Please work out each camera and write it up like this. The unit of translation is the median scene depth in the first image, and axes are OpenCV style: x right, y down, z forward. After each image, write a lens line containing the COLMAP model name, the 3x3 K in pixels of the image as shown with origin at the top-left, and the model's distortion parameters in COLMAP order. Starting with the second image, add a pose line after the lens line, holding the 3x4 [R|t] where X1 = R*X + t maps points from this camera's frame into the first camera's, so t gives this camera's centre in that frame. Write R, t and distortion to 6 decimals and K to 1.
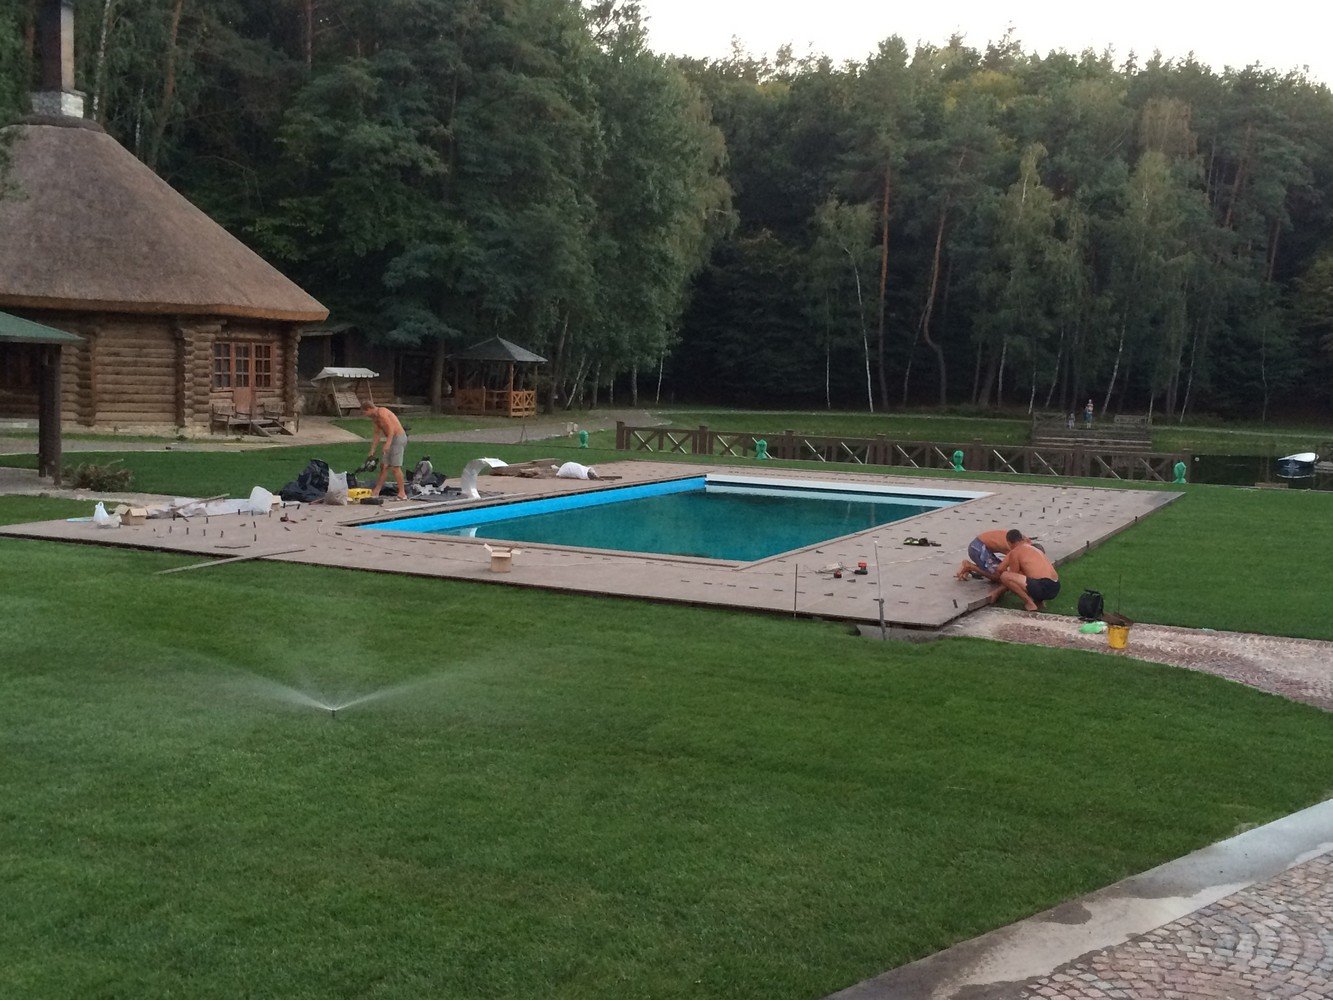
lens RADIAL K [[1569.4, 0, 666.5], [0, 1569.4, 500.0], [0, 0, 1]] dist [0.030409, 0.058619]
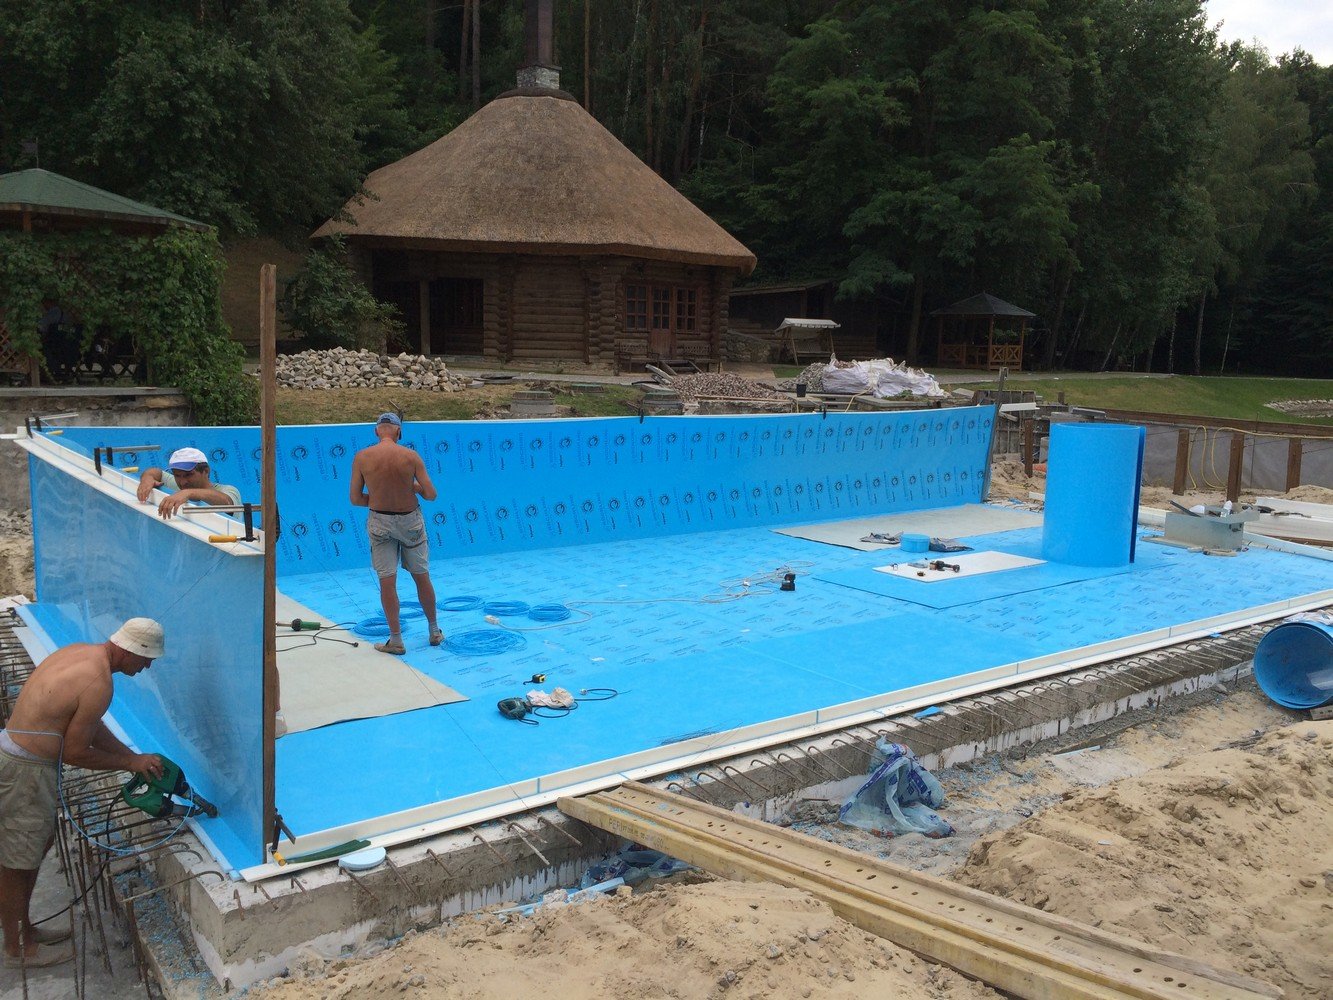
lens RADIAL K [[1122.1, 0, 666.5], [0, 1122.1, 500.0], [0, 0, 1]] dist [0.115000, -0.118400]
pose [[0.877063, 0.059219, -0.476712, 0.099505], [-0.040653, 0.997962, 0.049177, 0.005979], [0.478653, -0.023751, 0.877683, 0.318617]]
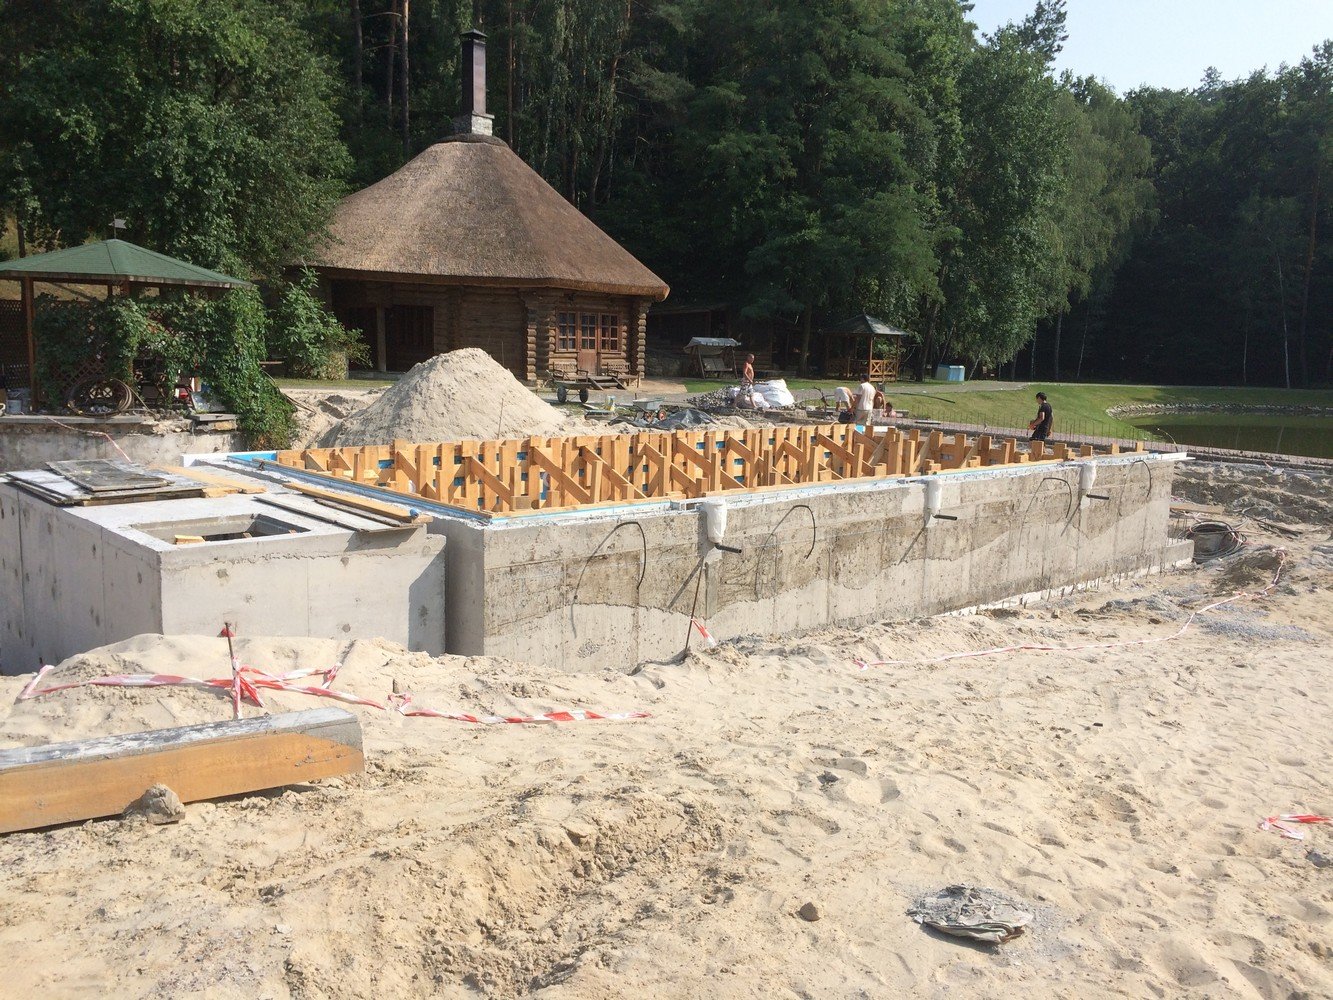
lens RADIAL K [[1142.9, 0, 666.5], [0, 1142.9, 500.0], [0, 0, 1]] dist [0.086571, -0.136941]
pose [[0.918141, 0.052134, -0.392809, 0.135520], [-0.036803, 0.998242, 0.046466, 0.001178], [0.394541, -0.028206, 0.918446, 0.198178]]
